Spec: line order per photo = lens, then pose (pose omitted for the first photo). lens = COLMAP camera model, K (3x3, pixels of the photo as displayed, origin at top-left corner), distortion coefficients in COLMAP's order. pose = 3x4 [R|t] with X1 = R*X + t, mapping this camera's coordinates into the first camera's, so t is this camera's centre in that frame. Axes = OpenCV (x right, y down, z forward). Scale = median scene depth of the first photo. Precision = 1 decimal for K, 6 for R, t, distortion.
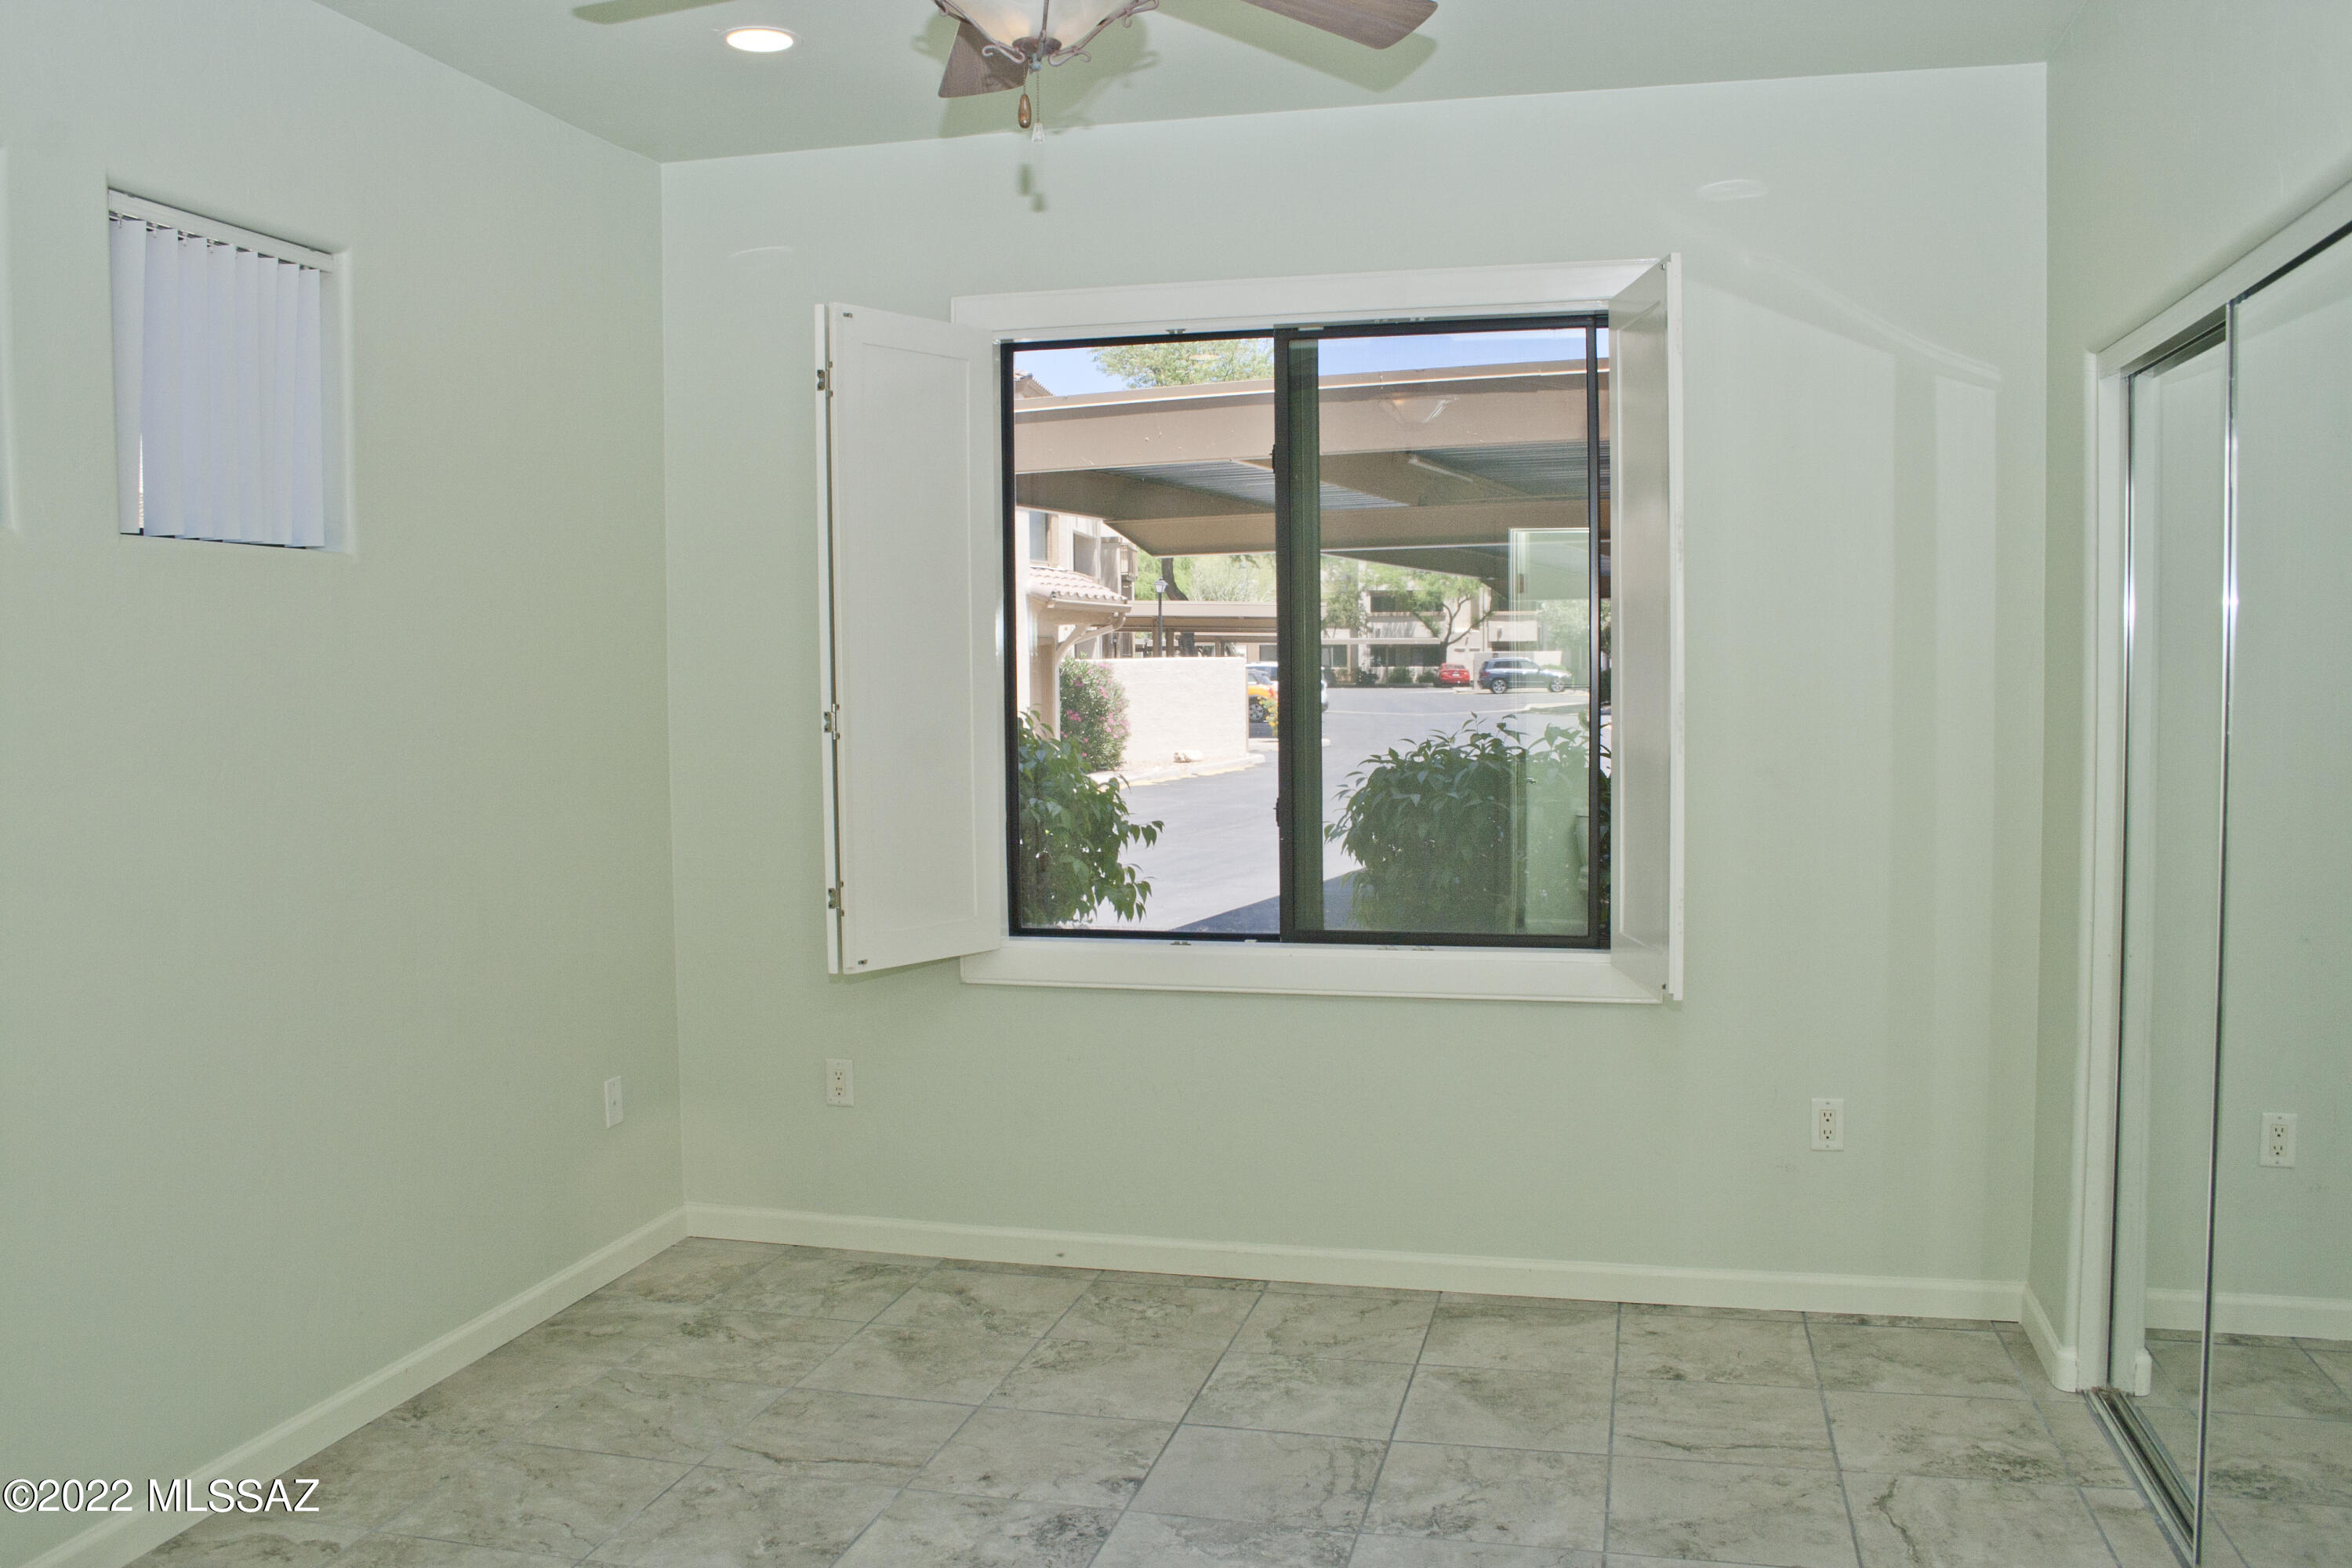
lens RADIAL K [[1940.7, 0, 1176.0], [0, 1940.7, 784.0], [0, 0, 1]] dist [-0.152610, 0.130017]
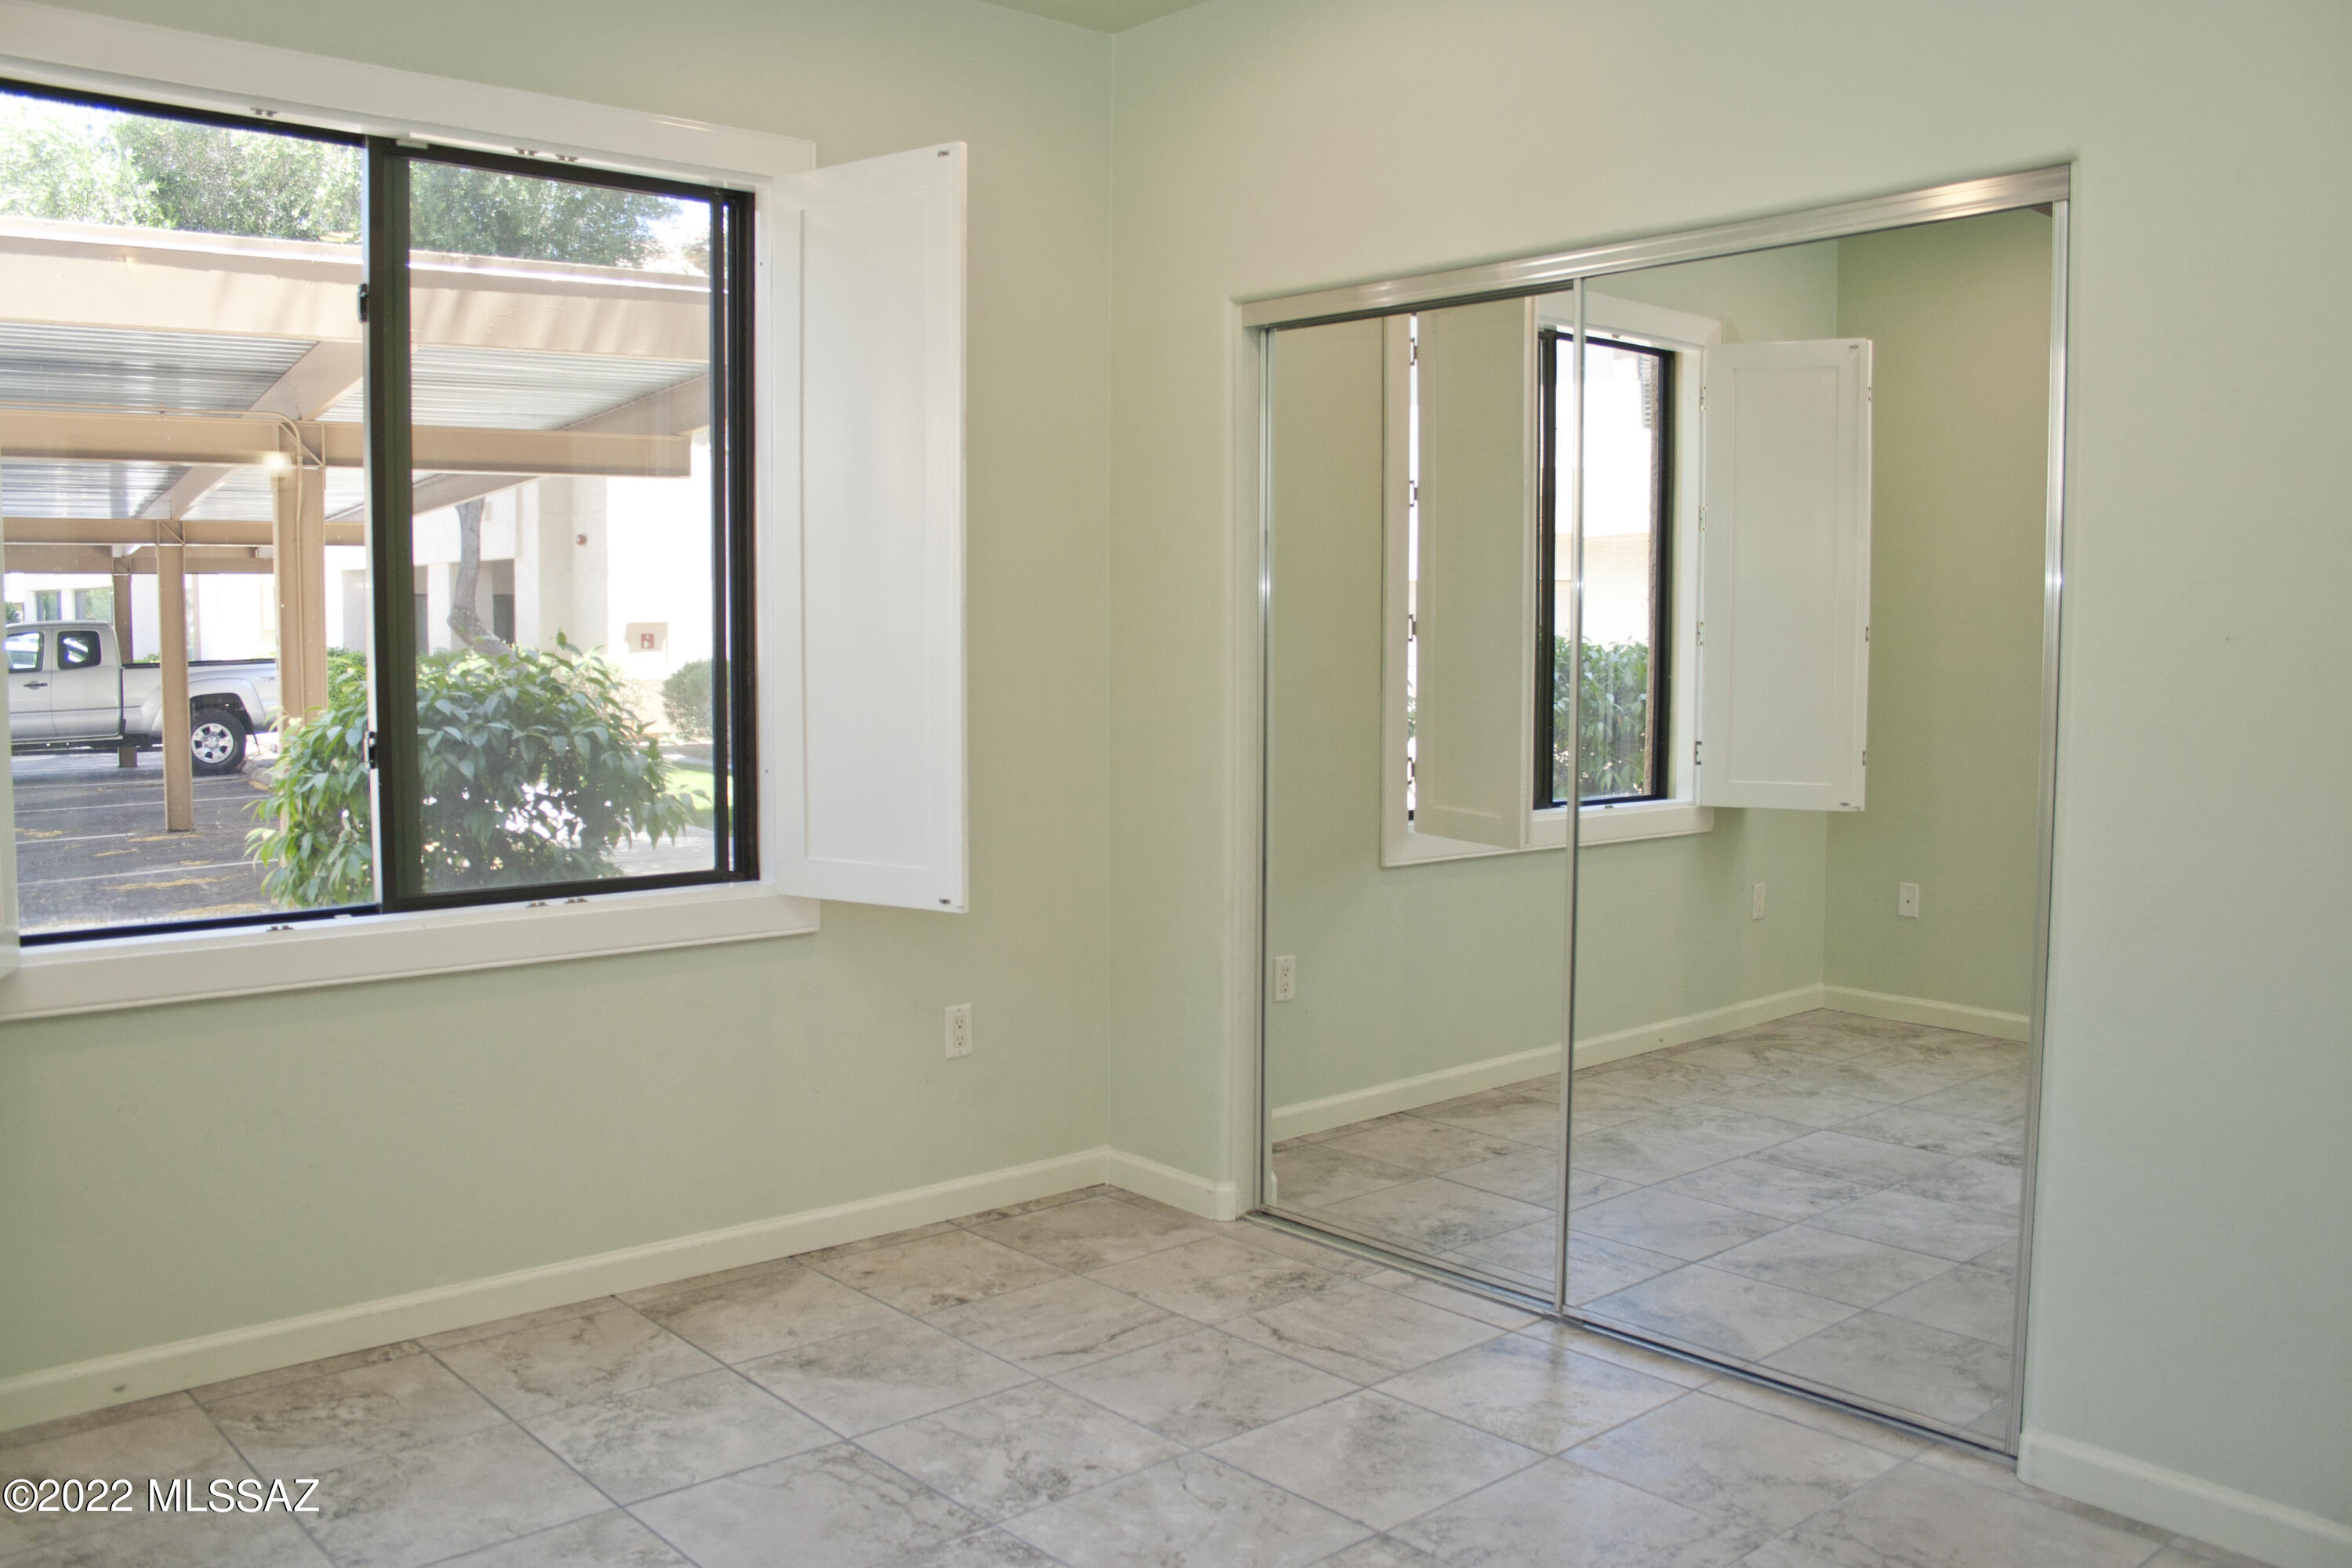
lens RADIAL K [[1940.7, 0, 1176.0], [0, 1940.7, 784.0], [0, 0, 1]] dist [-0.152610, 0.130017]
pose [[0.564760, -0.052399, 0.823590, -0.464192], [0.038077, 0.998574, 0.037421, 0.013929], [-0.824376, 0.010226, 0.565950, 0.341735]]
